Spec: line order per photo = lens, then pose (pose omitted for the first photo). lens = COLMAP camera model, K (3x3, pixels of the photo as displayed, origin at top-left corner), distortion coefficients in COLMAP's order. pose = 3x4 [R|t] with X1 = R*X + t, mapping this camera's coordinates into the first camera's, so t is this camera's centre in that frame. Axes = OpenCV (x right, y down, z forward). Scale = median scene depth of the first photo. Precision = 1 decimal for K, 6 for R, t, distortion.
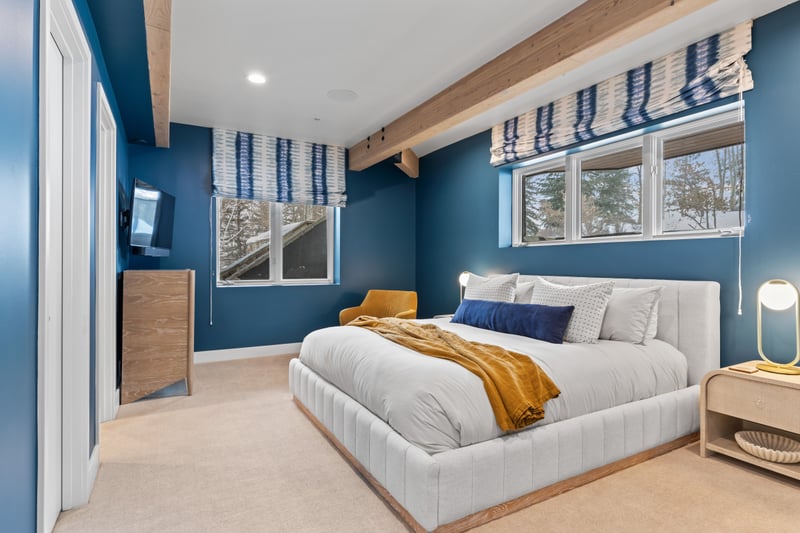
lens RADIAL K [[421.5, 0, 401.8], [0, 421.5, 264.5], [0, 0, 1]] dist [-0.002346, -0.000014]
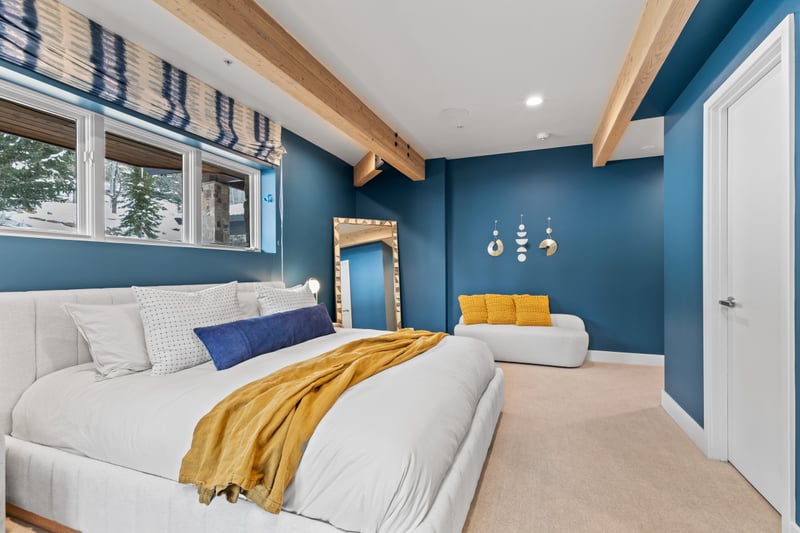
lens RADIAL K [[369.8, 0, 402.3], [0, 369.8, 269.7], [0, 0, 1]] dist [0.004966, 0.000137]
pose [[-0.642665, -0.003440, 0.766140, -0.489685], [-0.000036, 0.999990, 0.004460, -0.005272], [-0.766147, 0.002839, -0.642659, 1.237683]]
